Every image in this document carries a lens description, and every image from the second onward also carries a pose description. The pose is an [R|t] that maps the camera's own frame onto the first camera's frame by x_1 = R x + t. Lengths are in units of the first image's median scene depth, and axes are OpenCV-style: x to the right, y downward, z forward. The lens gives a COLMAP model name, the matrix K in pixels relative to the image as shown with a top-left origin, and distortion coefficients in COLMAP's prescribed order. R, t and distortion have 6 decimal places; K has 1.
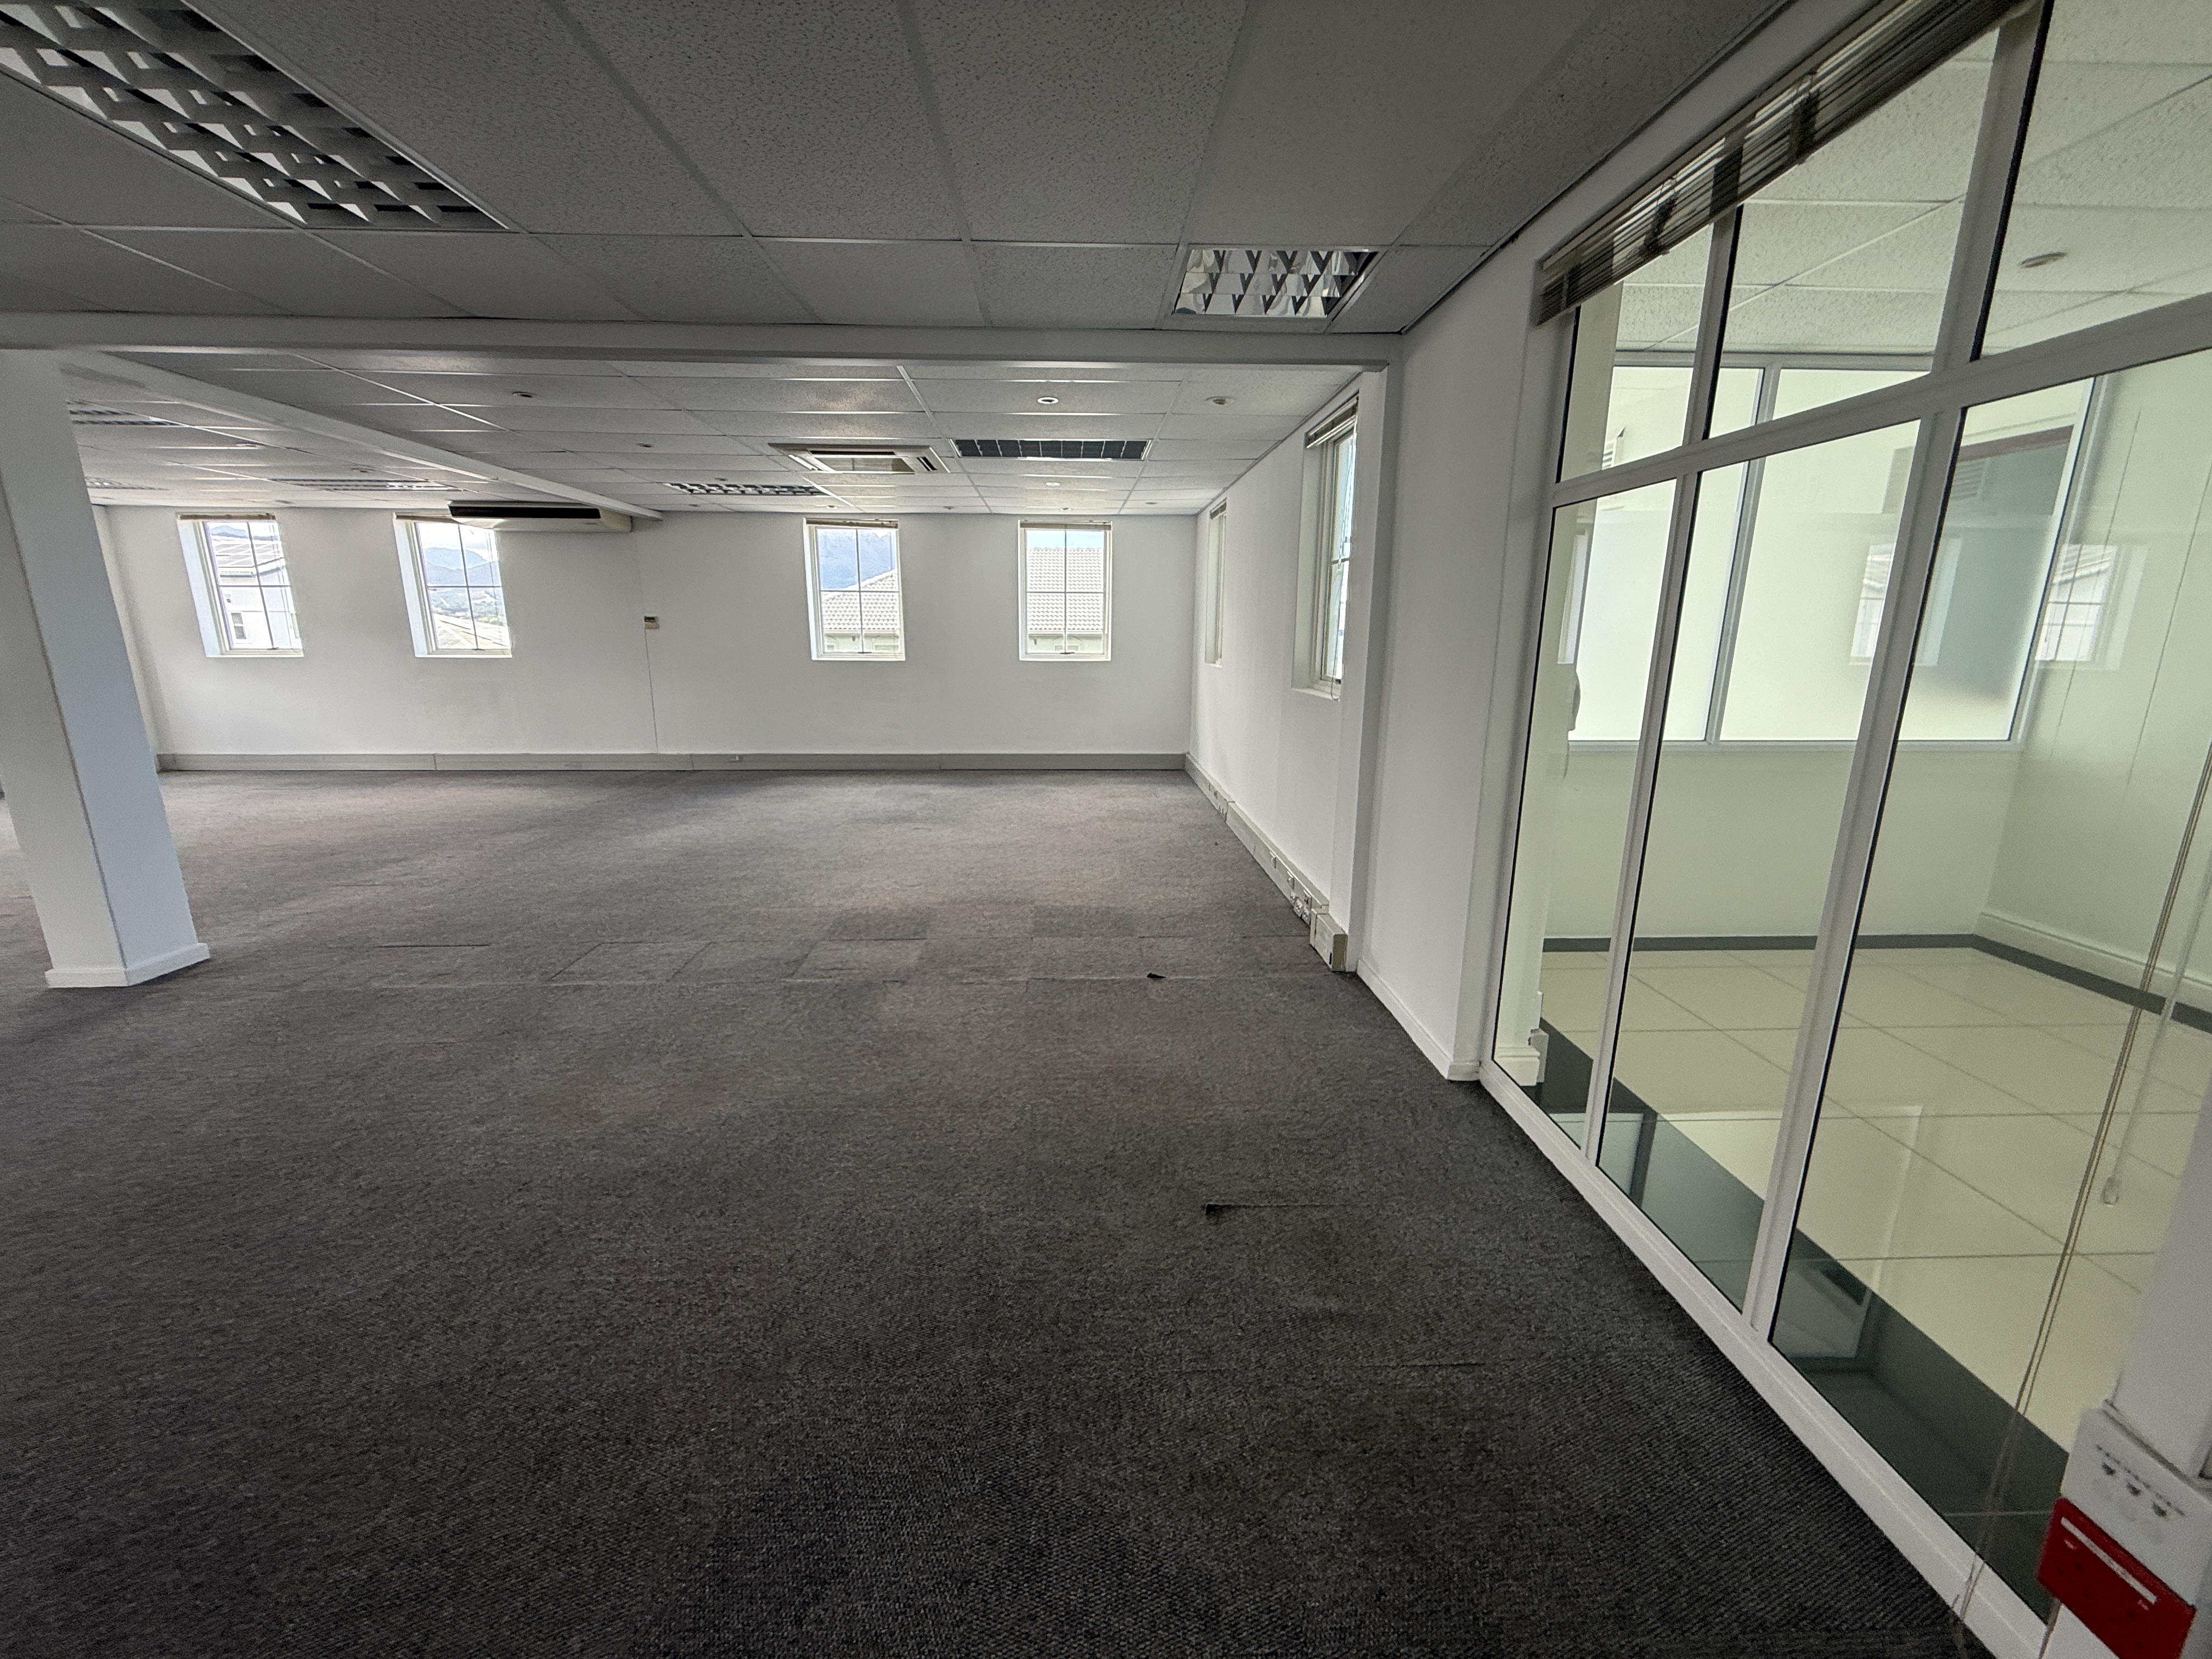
lens RADIAL K [[883.1, 0, 1098.2], [0, 883.1, 829.1], [0, 0, 1]] dist [0.000276, 0.000055]
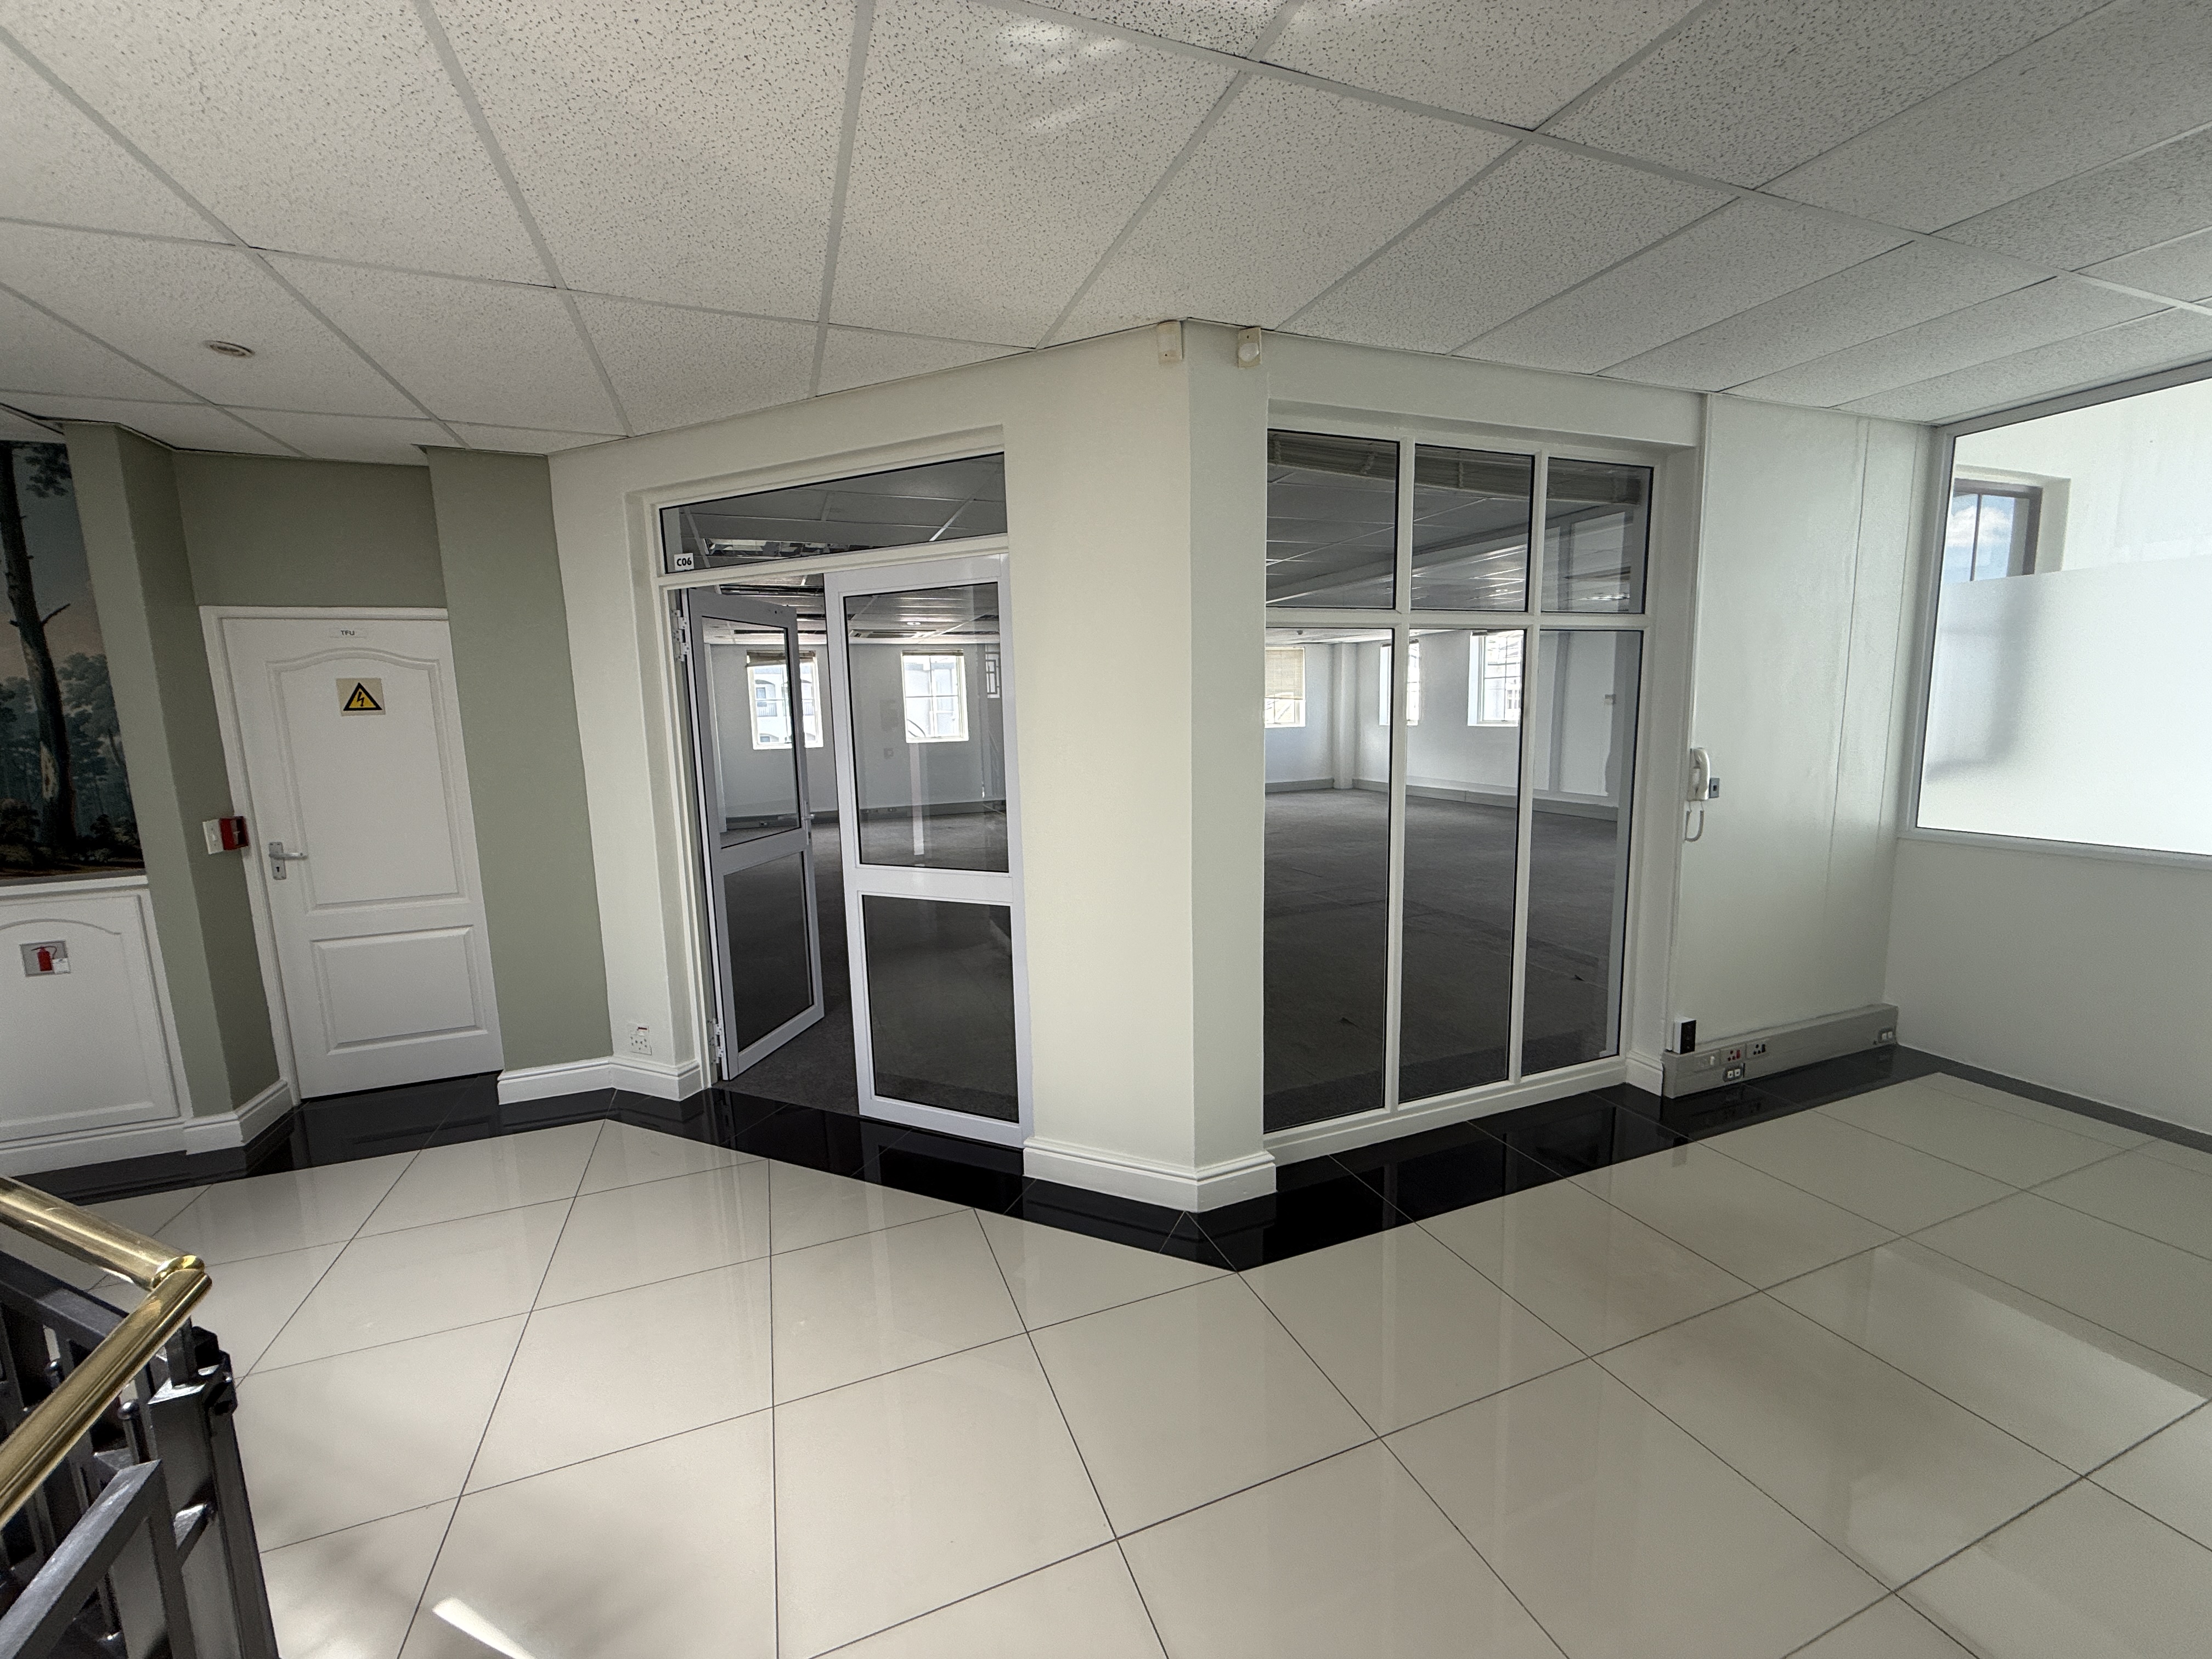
lens RADIAL K [[883.1, 0, 1096.9], [0, 883.1, 836.7], [0, 0, 1]] dist [0.000276, 0.000055]
pose [[0.322262, 0.126230, -0.938197, 0.964812], [-0.184946, 0.980367, 0.068376, 0.003978], [0.928408, 0.151481, 0.339281, -0.123549]]
